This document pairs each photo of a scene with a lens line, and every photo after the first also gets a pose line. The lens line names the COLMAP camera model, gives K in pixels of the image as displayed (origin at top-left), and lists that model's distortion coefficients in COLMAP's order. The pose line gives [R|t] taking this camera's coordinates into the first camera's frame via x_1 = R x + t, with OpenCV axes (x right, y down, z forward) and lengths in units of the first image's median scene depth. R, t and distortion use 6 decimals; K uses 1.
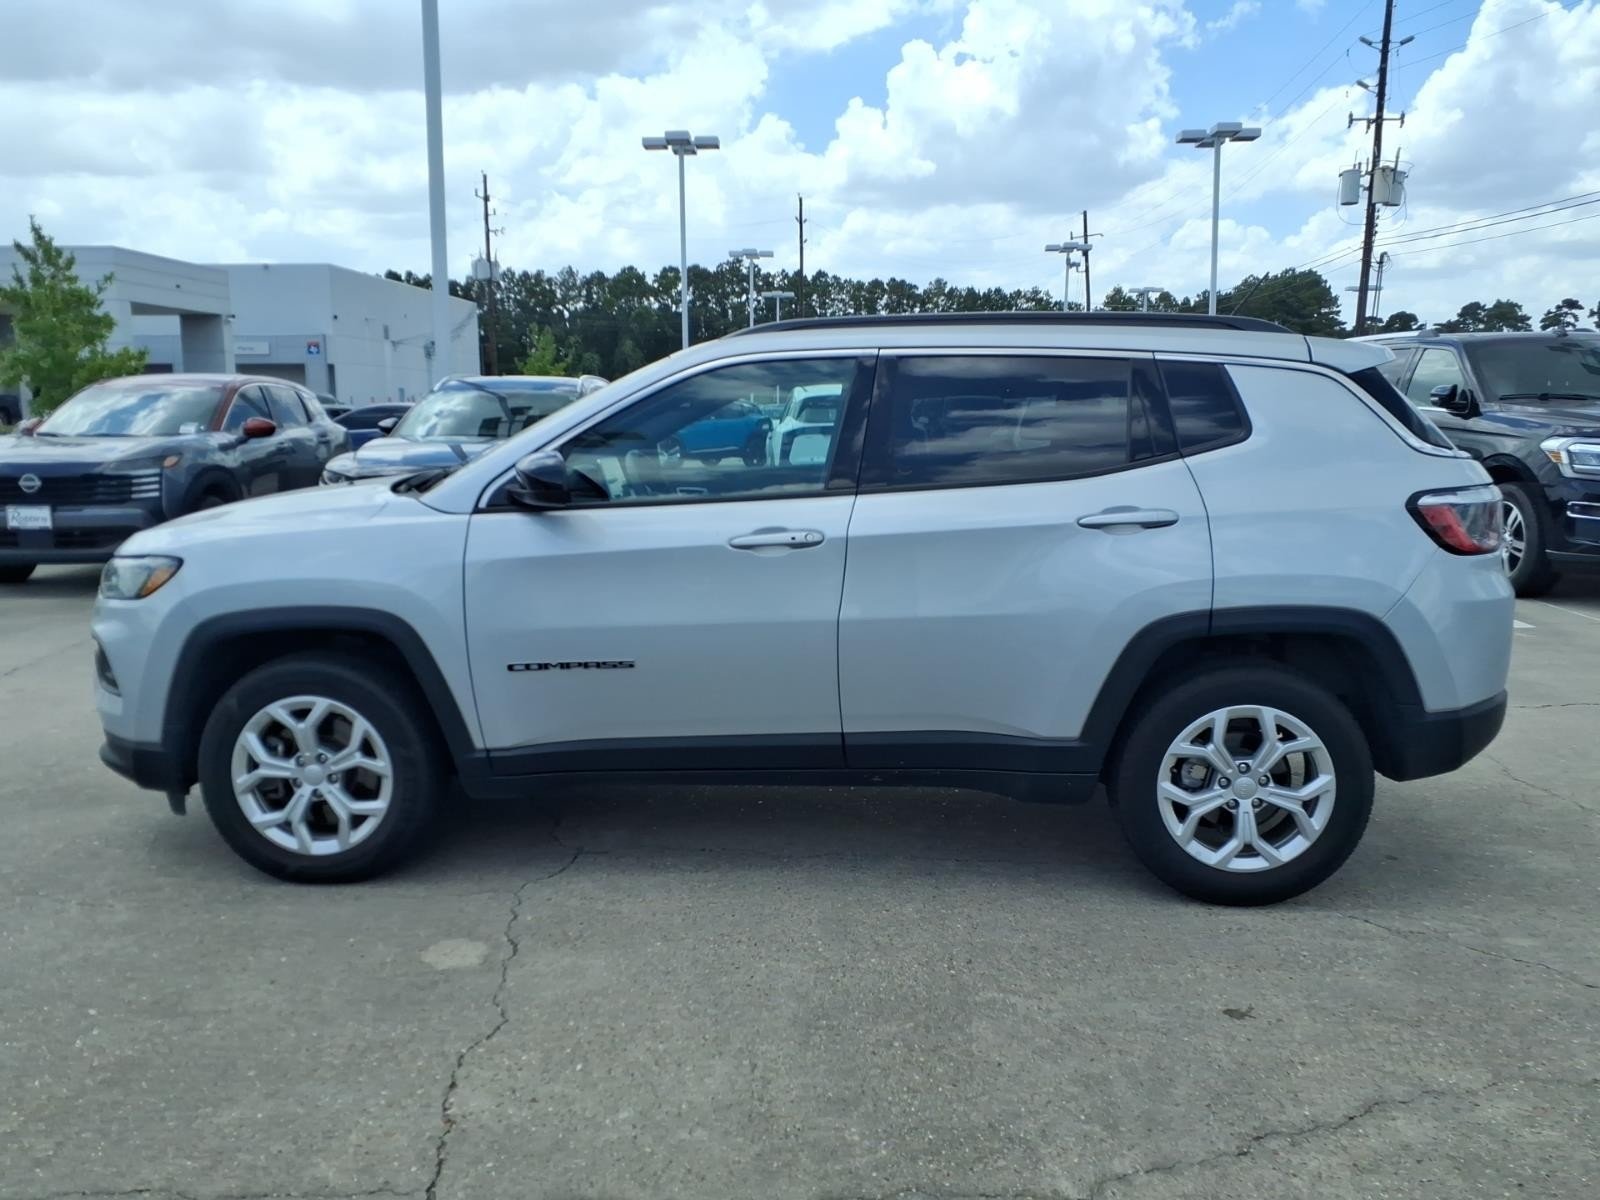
lens RADIAL K [[1285.9, 0, 800.0], [0, 1285.9, 600.0], [0, 0, 1]] dist [0.010769, 0.000324]
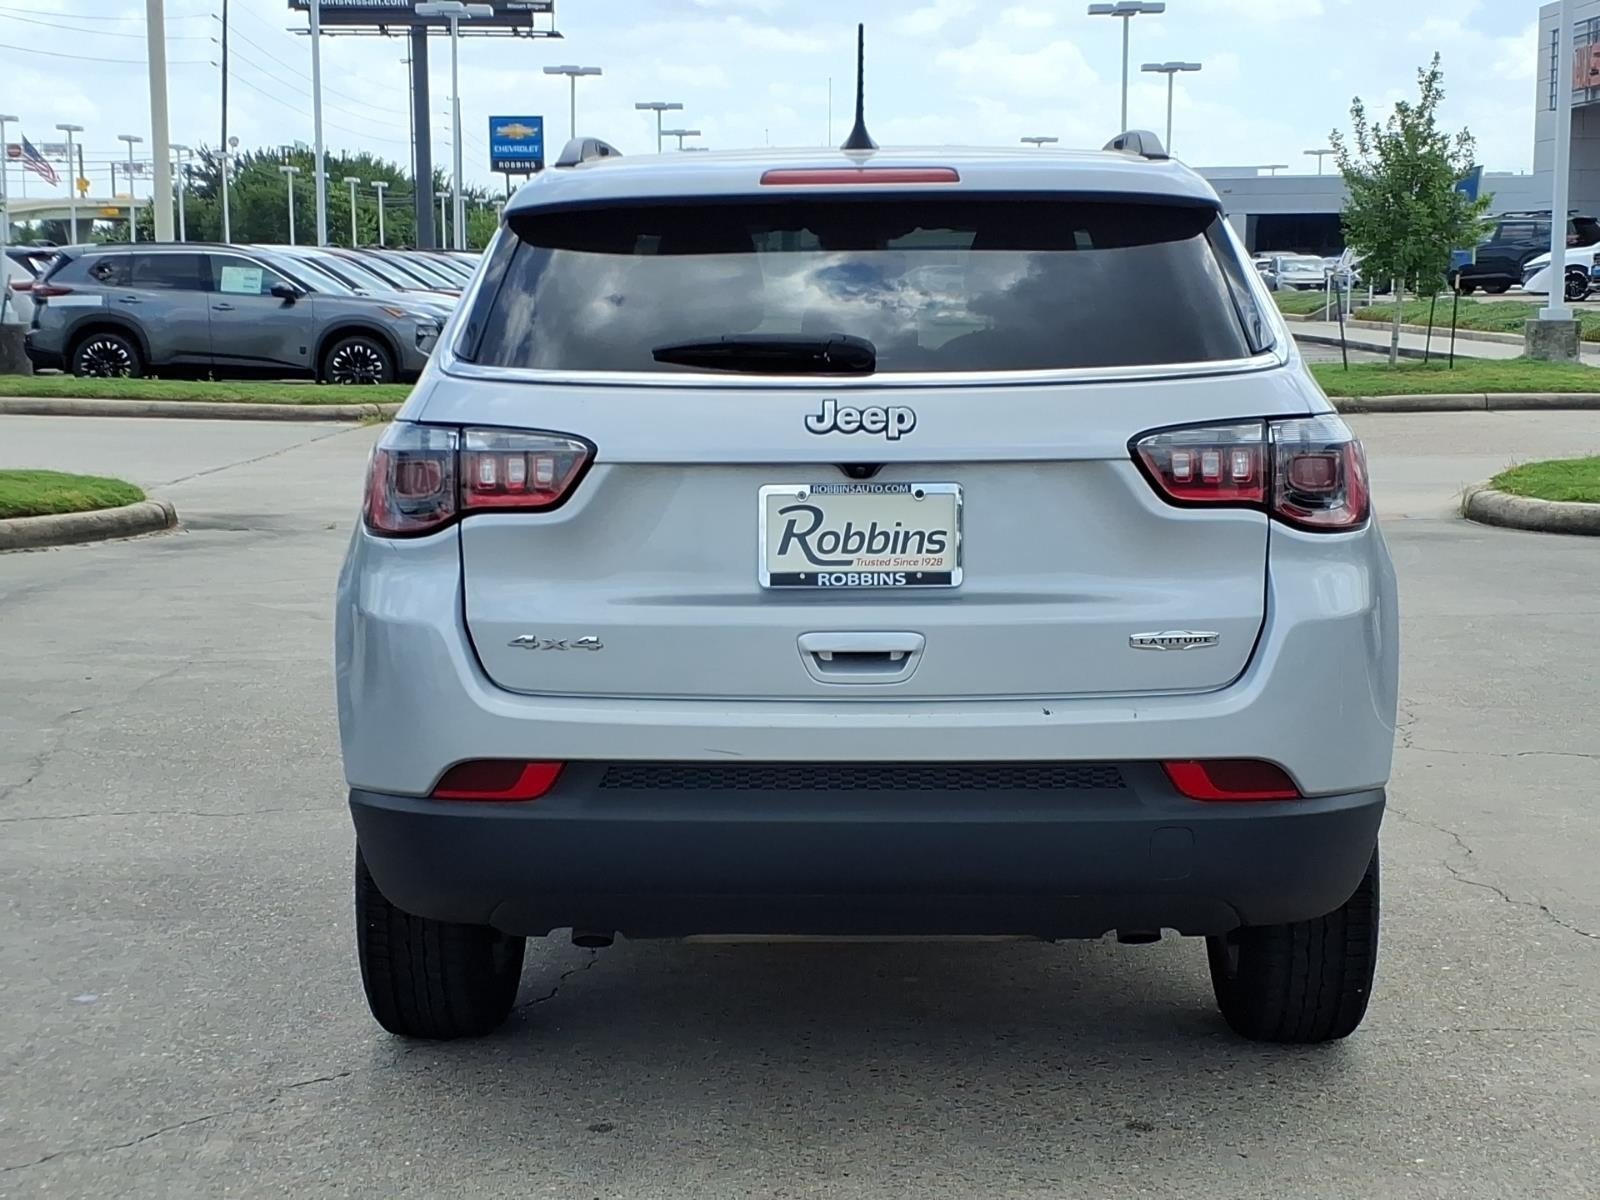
lens RADIAL K [[2557.7, 0, 782.8], [0, 2557.7, 607.5], [0, 0, 1]] dist [0.258450, -0.860460]
pose [[0.032474, 0.131233, -0.990820, 1.678106], [-0.147104, 0.981174, 0.125134, -0.175036], [0.988588, 0.141690, 0.051167, 1.113398]]
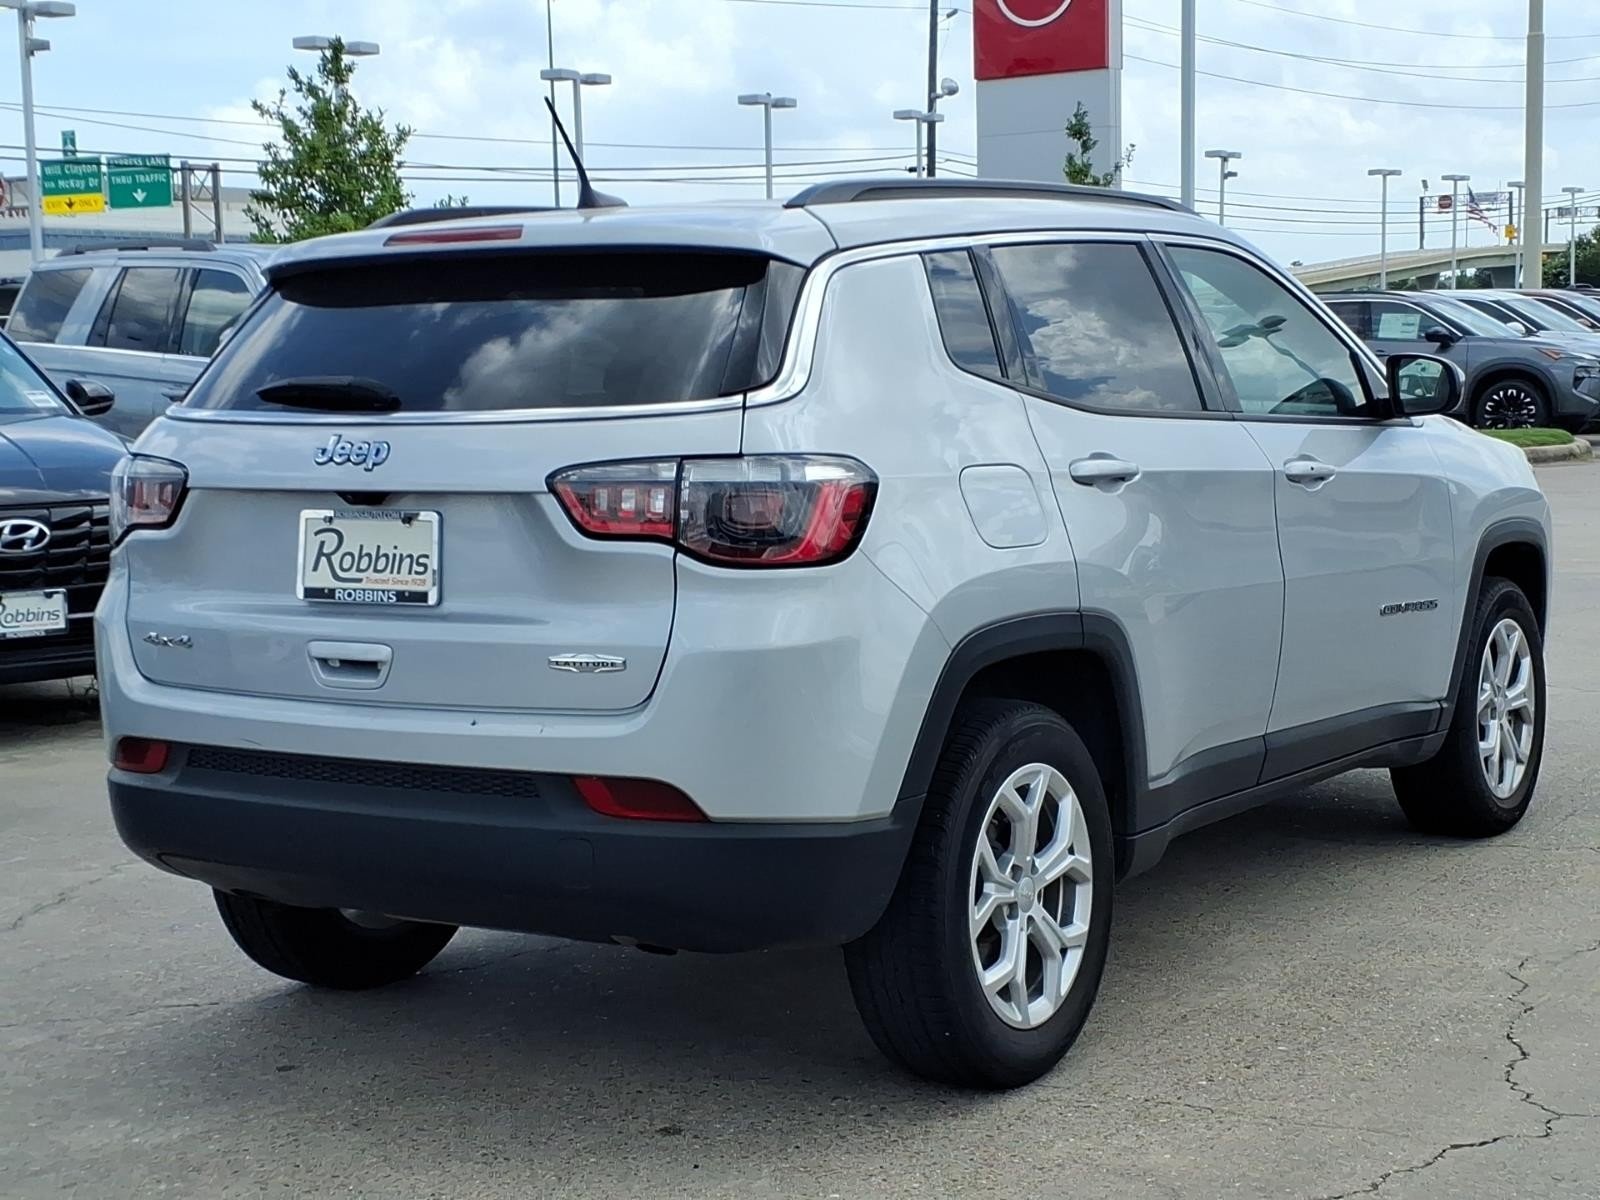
lens RADIAL K [[2557.7, 0, 782.8], [0, 2557.7, 607.5], [0, 0, 1]] dist [0.258450, -0.860460]
pose [[-0.493230, 0.103759, -0.863689, 1.556840], [-0.108143, 0.977845, 0.179230, -0.292650], [0.863151, 0.181804, -0.471082, 1.962685]]
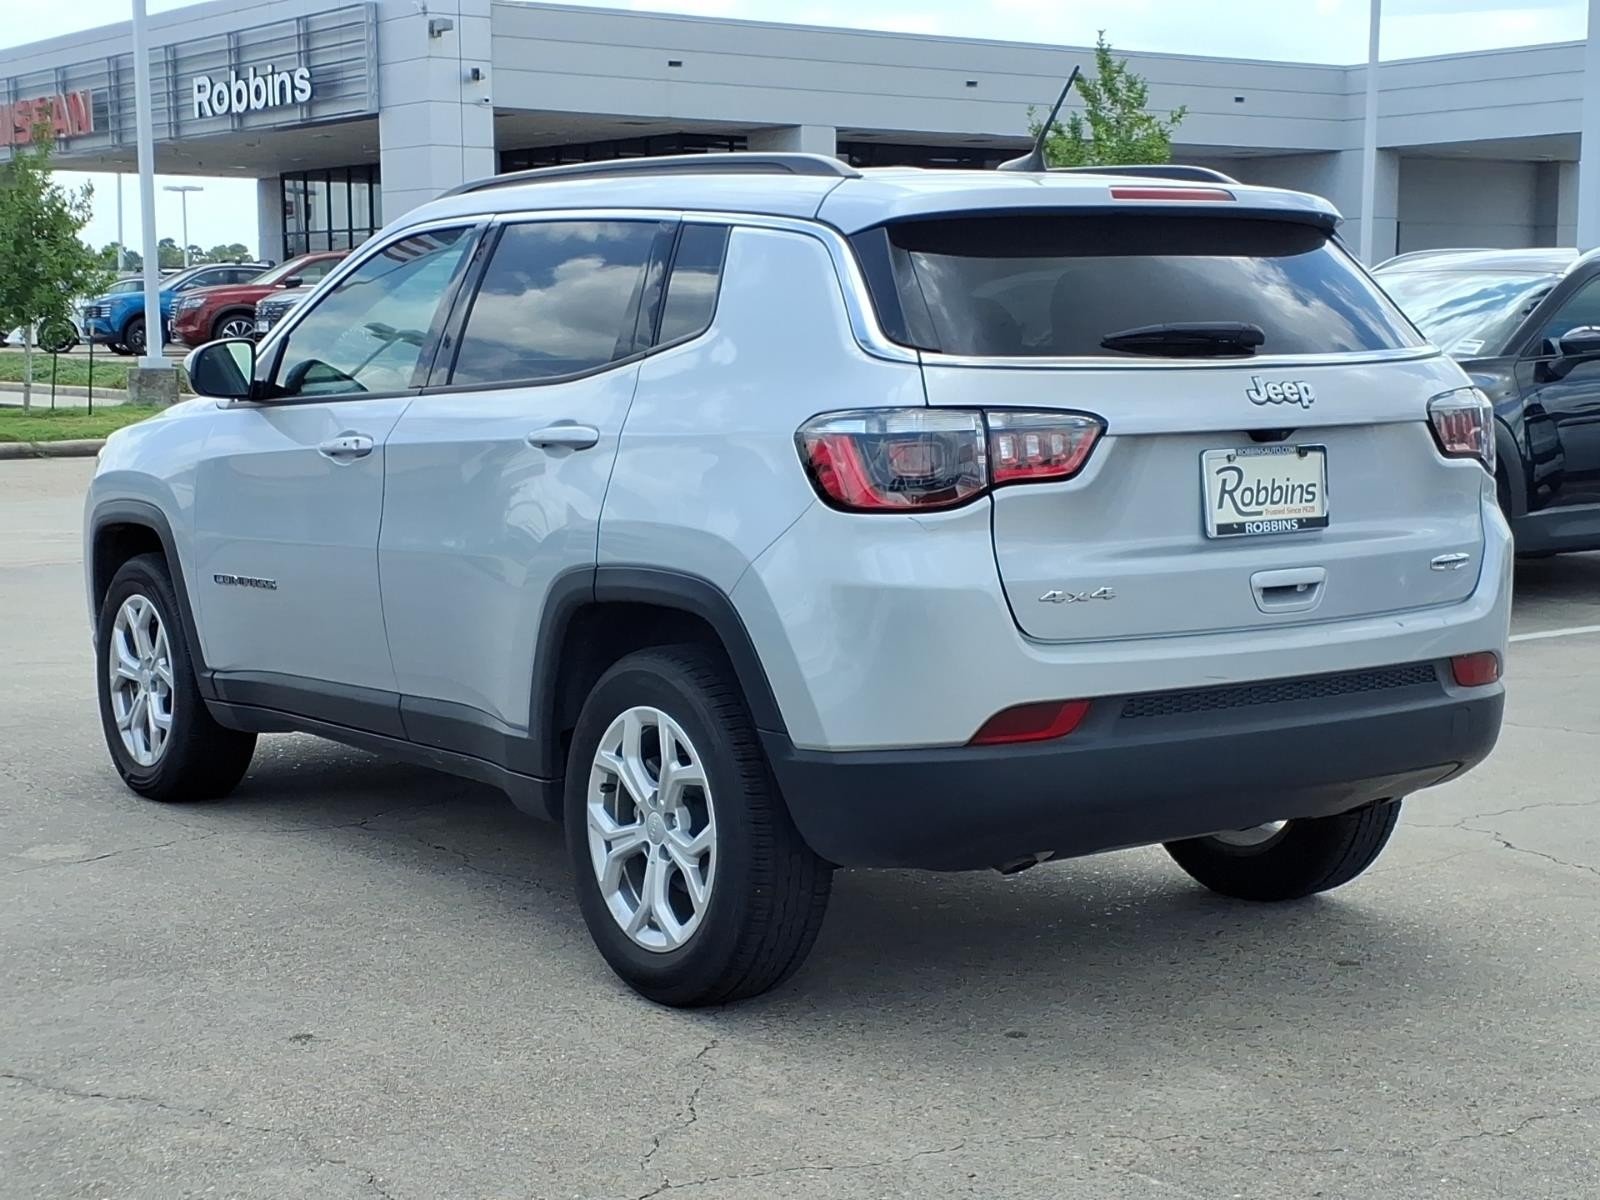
lens RADIAL K [[2557.7, 0, 782.8], [0, 2557.7, 607.5], [0, 0, 1]] dist [0.258450, -0.860460]
pose [[0.621812, 0.085919, -0.778439, 1.469877], [-0.115797, 0.993125, 0.017116, -0.005175], [0.774558, 0.079498, 0.627487, 0.168515]]
